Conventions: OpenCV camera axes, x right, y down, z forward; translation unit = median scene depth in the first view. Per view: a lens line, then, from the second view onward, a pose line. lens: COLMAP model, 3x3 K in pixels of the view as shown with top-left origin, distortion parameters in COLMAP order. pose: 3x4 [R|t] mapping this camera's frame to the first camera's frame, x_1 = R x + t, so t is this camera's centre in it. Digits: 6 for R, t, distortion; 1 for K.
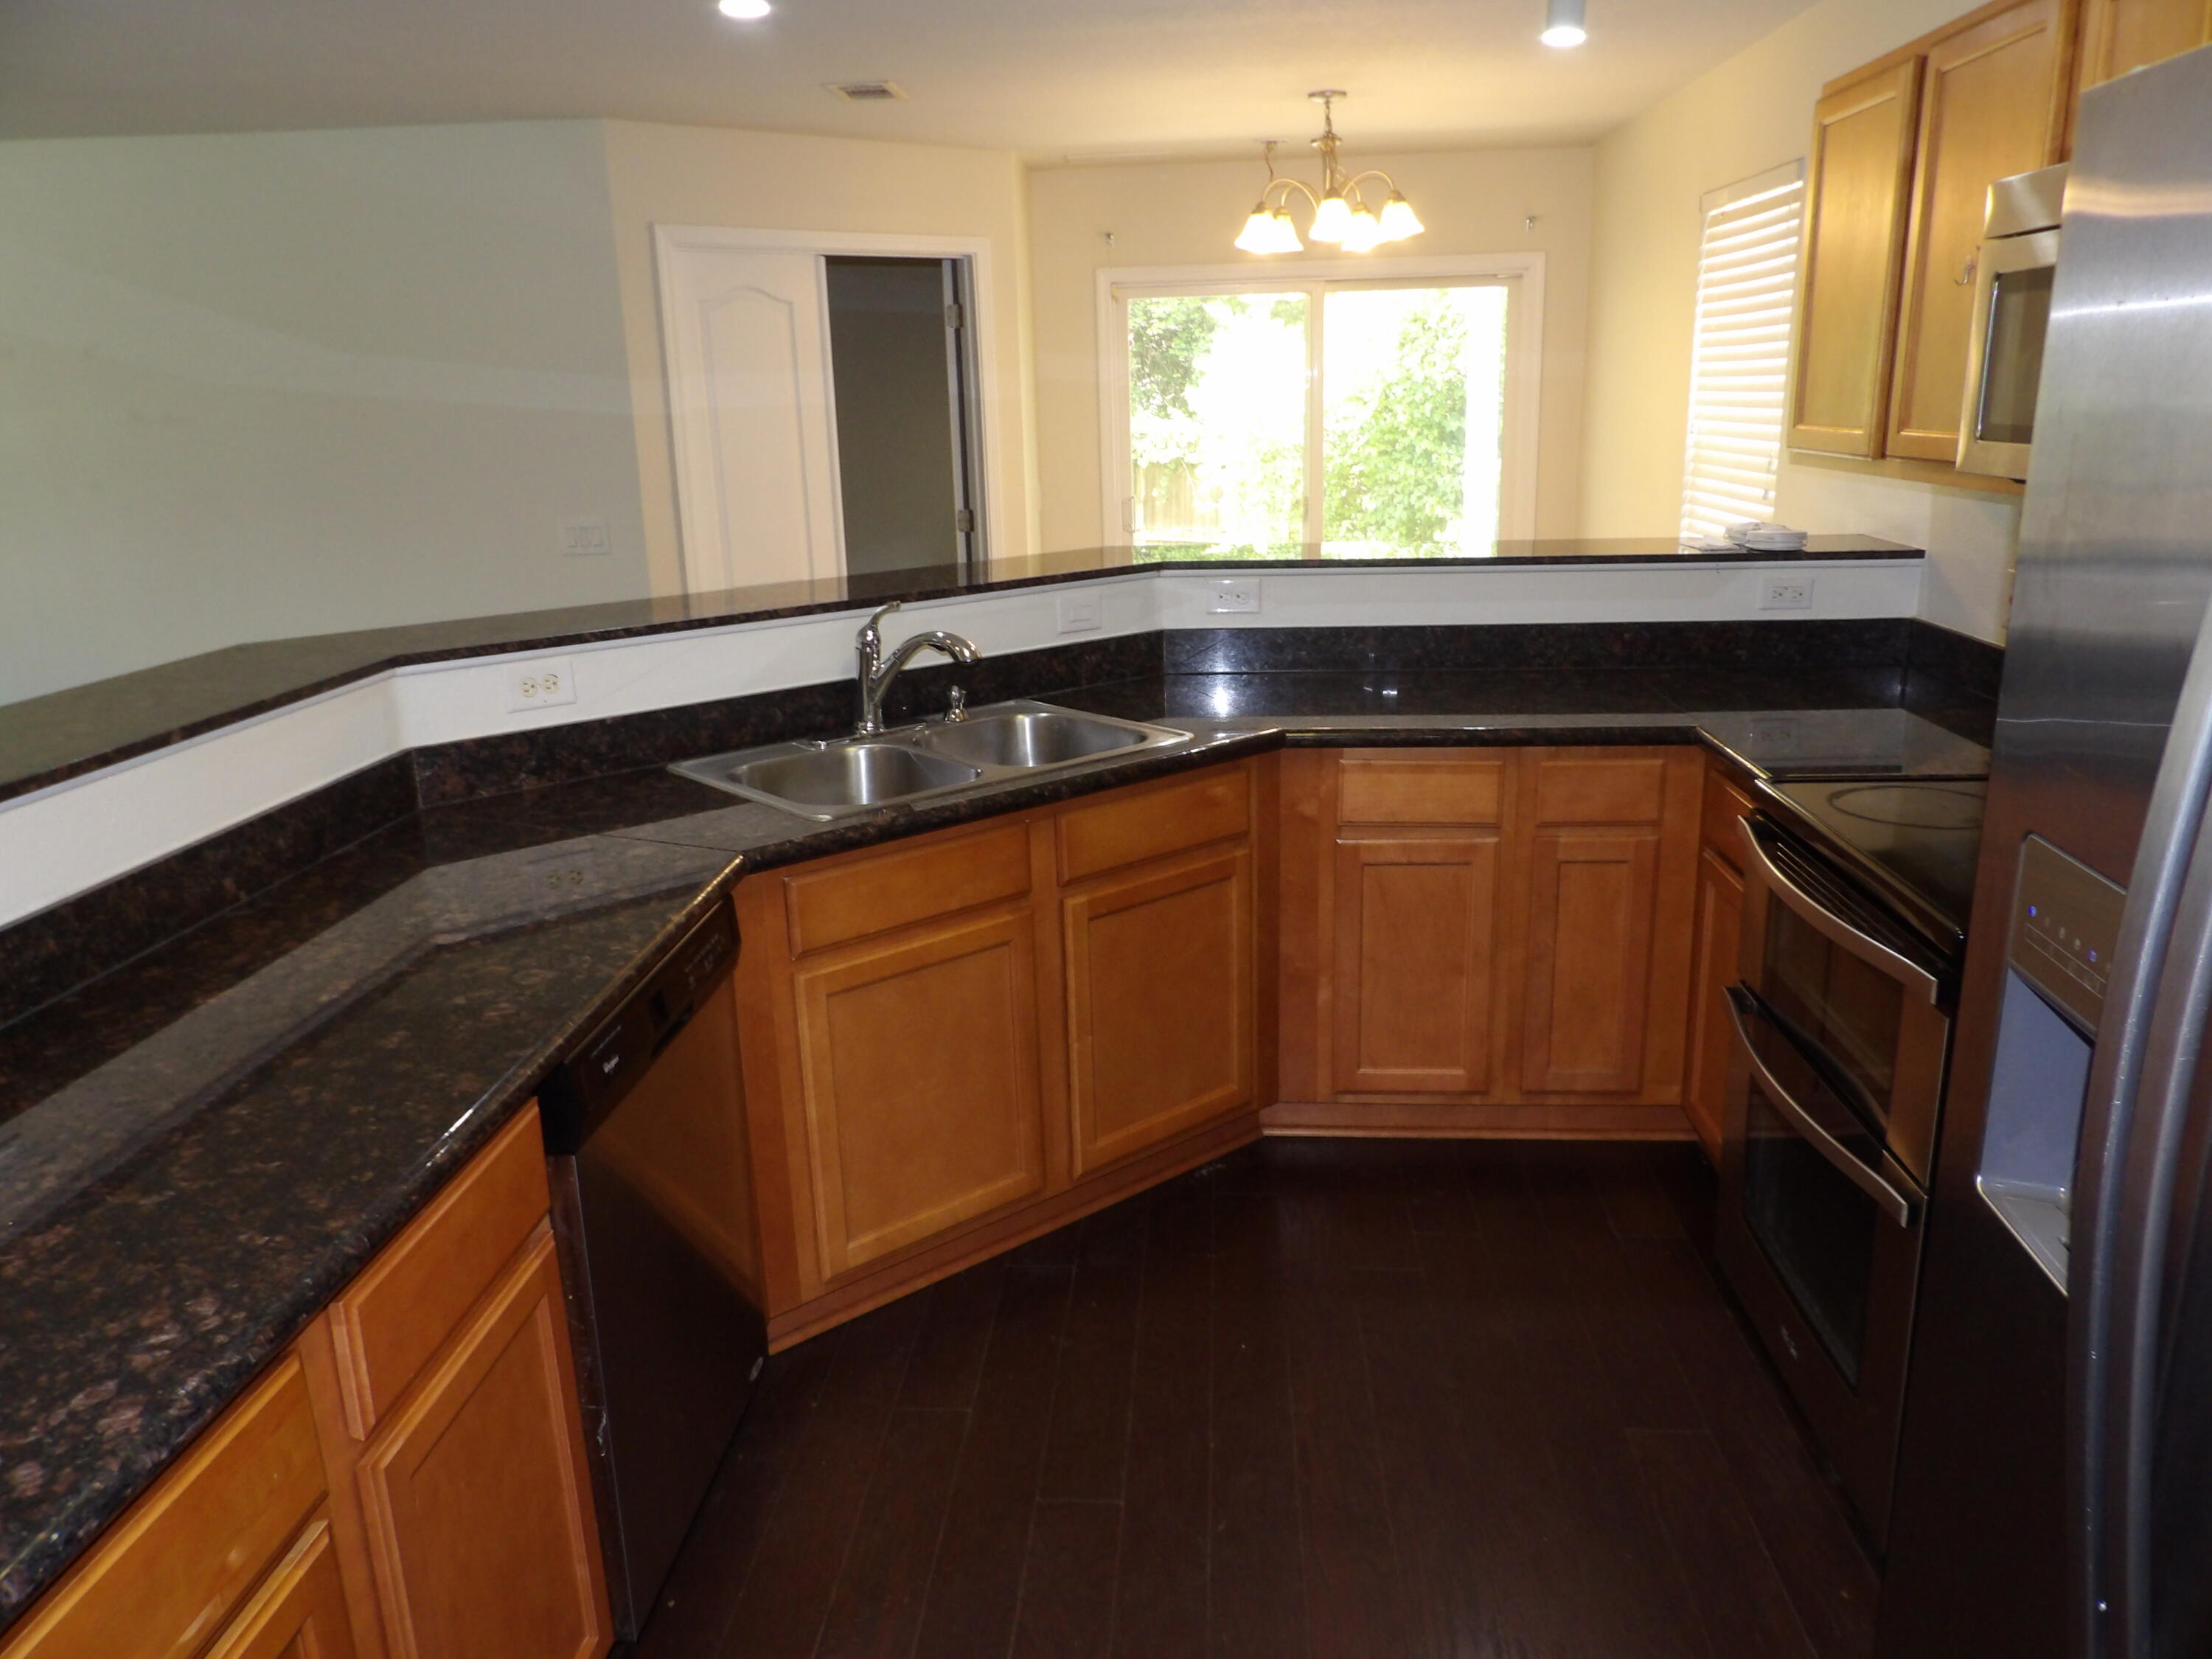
lens RADIAL K [[1576.8, 0, 1101.9], [0, 1576.8, 826.5], [0, 0, 1]] dist [0.004993, 0.008667]
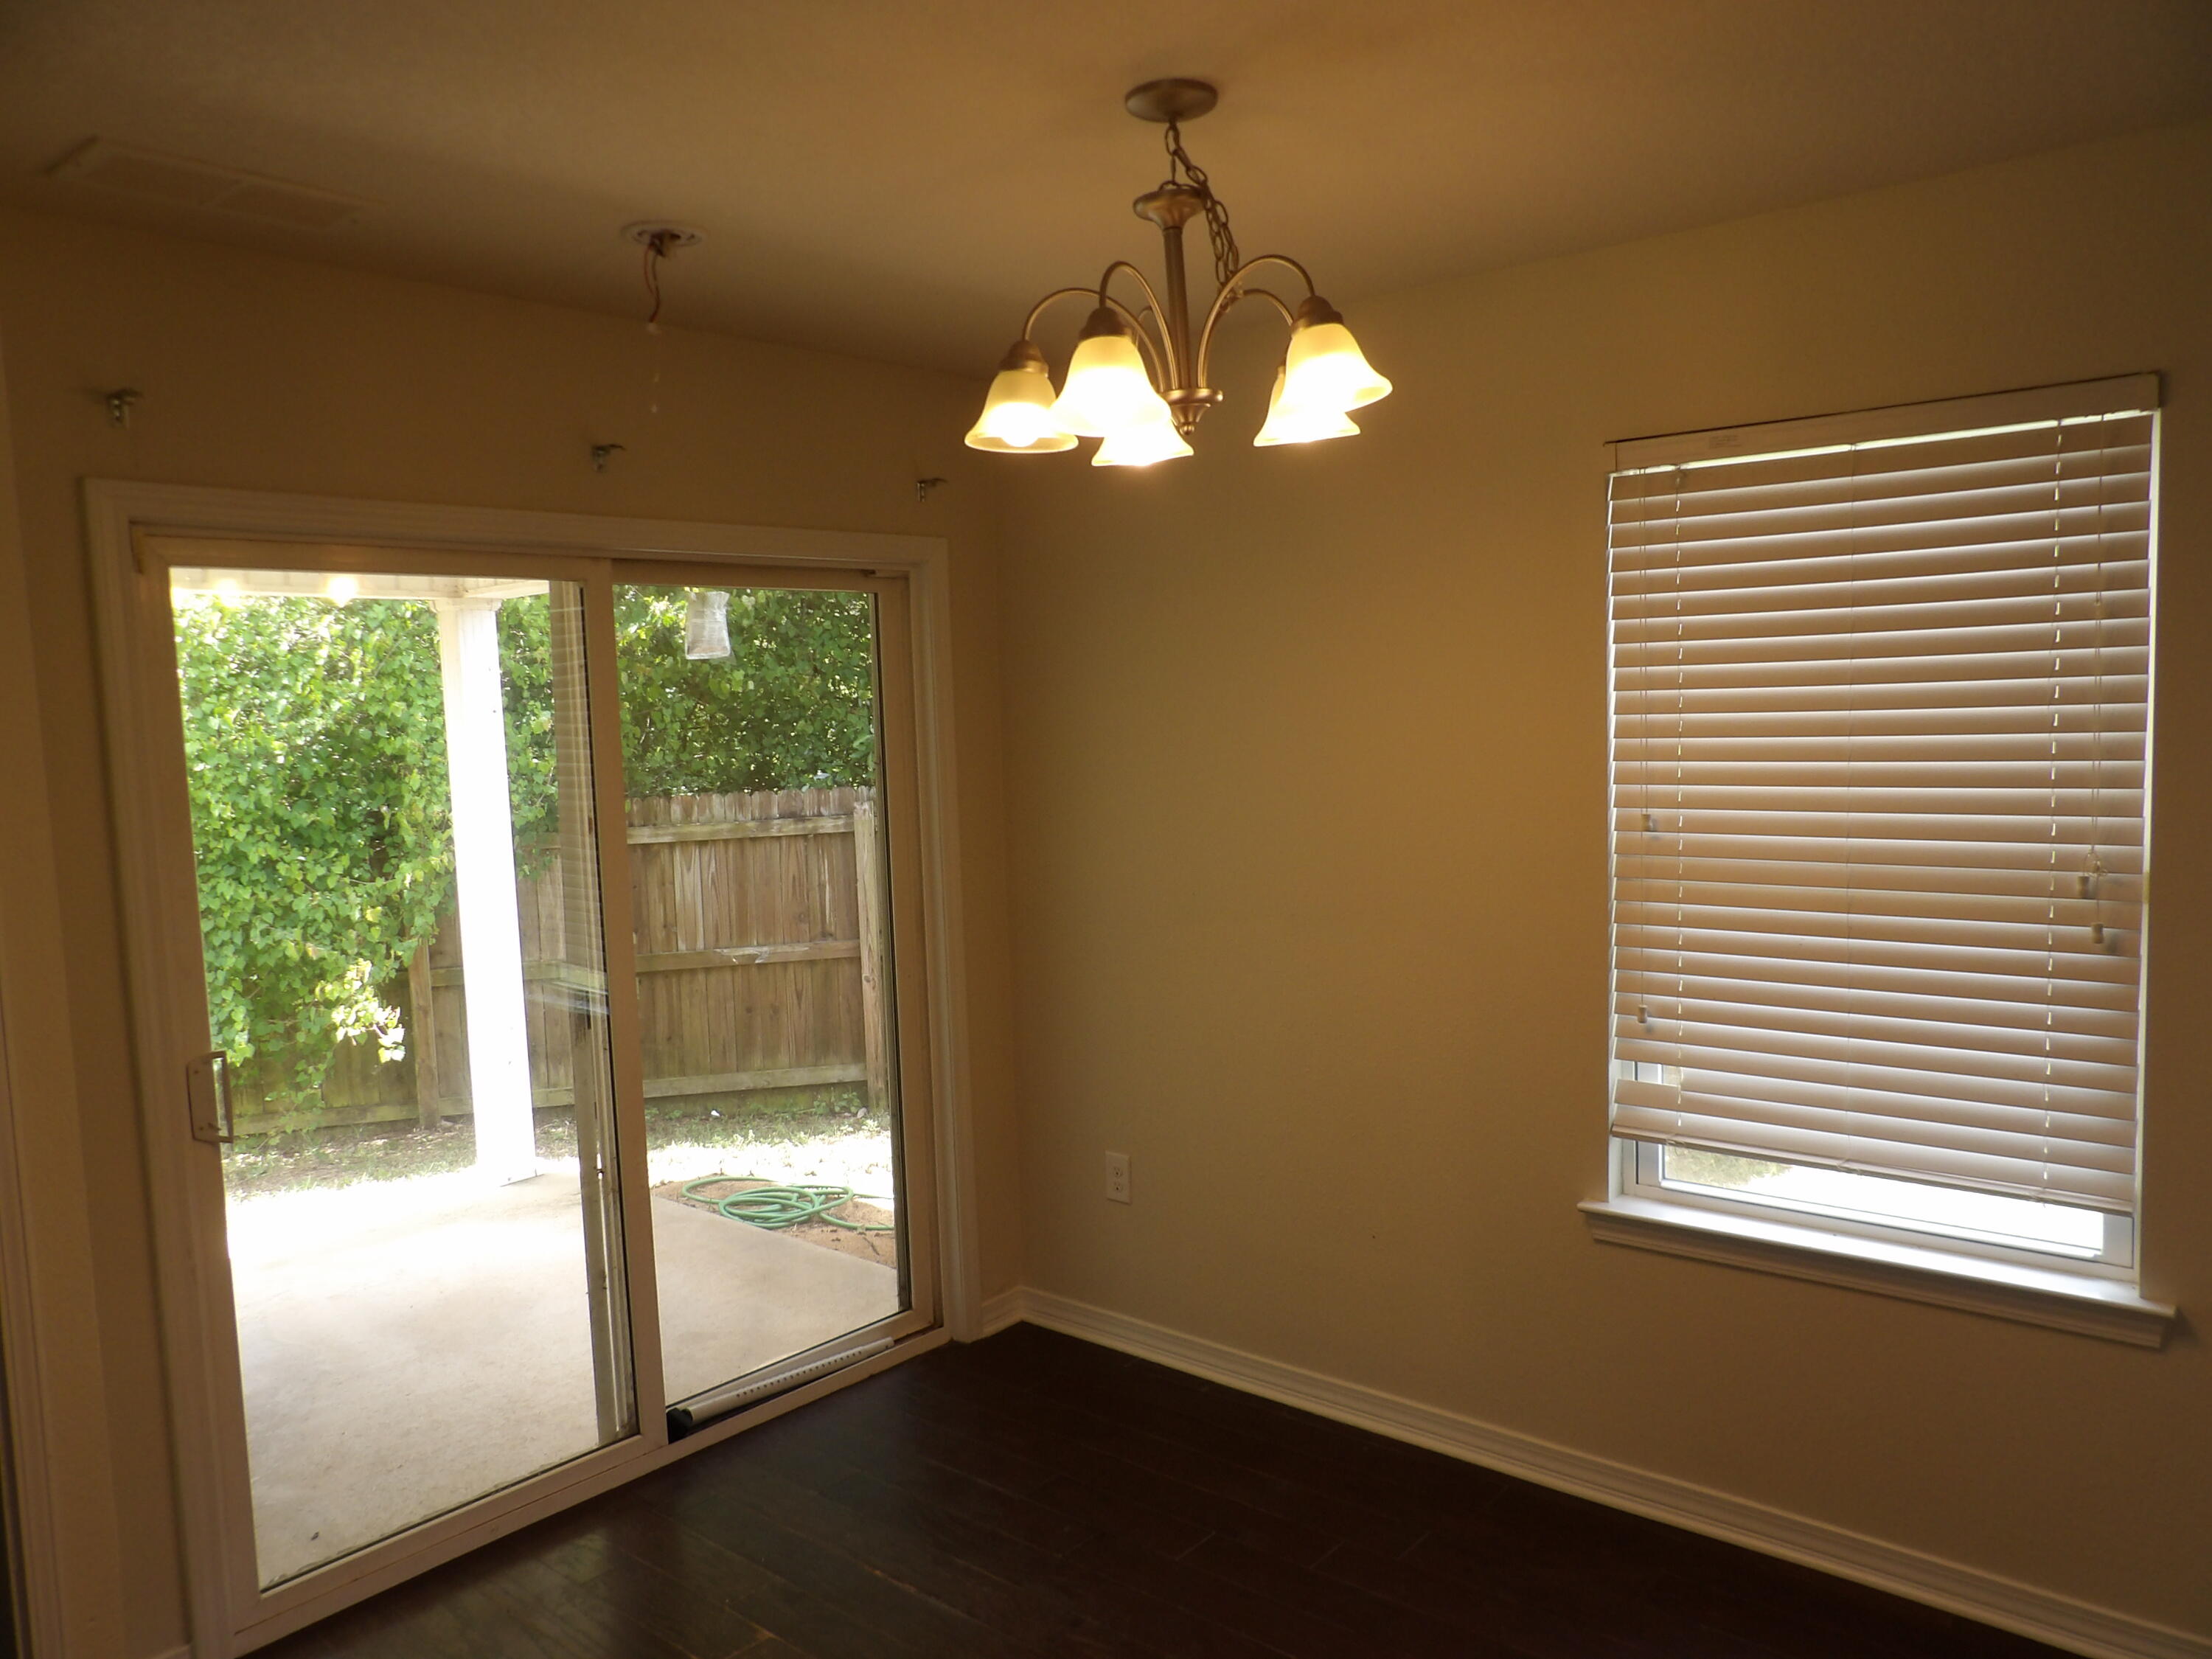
lens RADIAL K [[1576.8, 0, 1093.3], [0, 1576.8, 845.2], [0, 0, 1]] dist [0.004993, 0.008667]
pose [[0.606212, -0.069602, 0.792252, -0.094265], [0.233028, 0.967987, -0.093266, -0.107431], [-0.760398, 0.241156, 0.603025, 0.365902]]
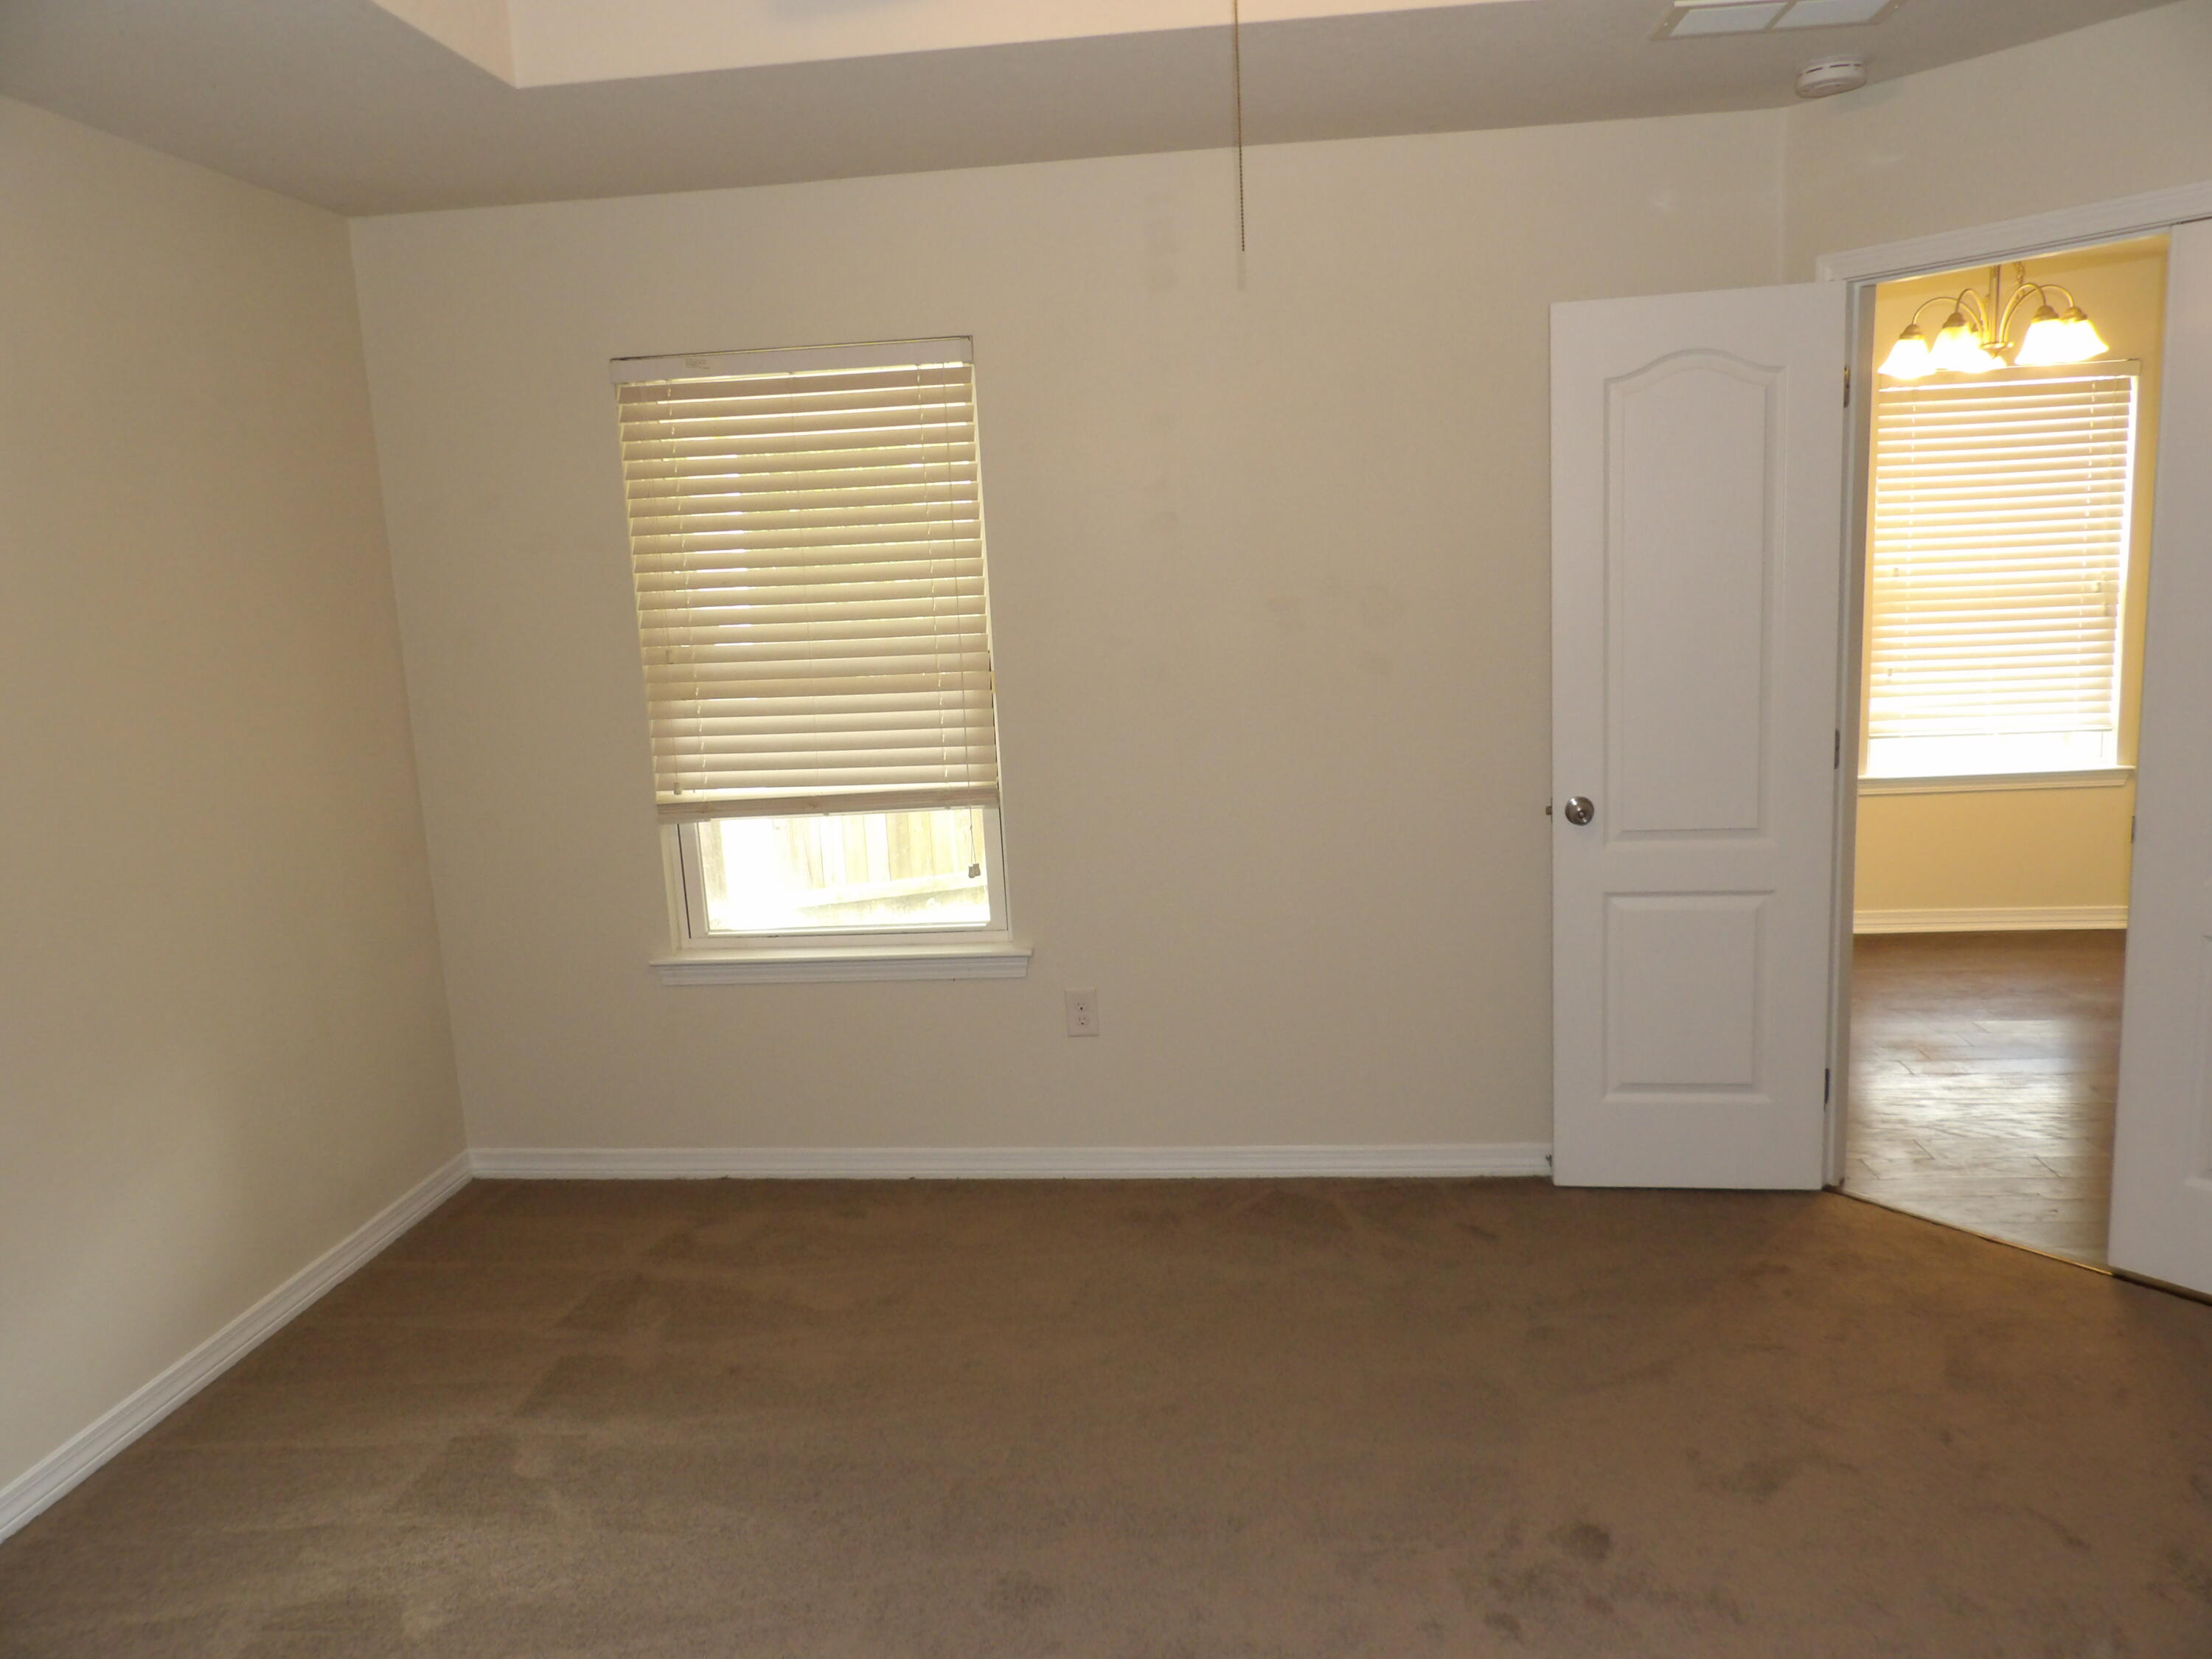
lens RADIAL K [[1576.8, 0, 1115.5], [0, 1576.8, 831.1], [0, 0, 1]] dist [0.004993, 0.008667]
pose [[0.027503, -0.145965, 0.988907, -0.357711], [0.313168, 0.940738, 0.130145, -0.182101], [-0.949299, 0.306115, 0.071585, 0.686615]]
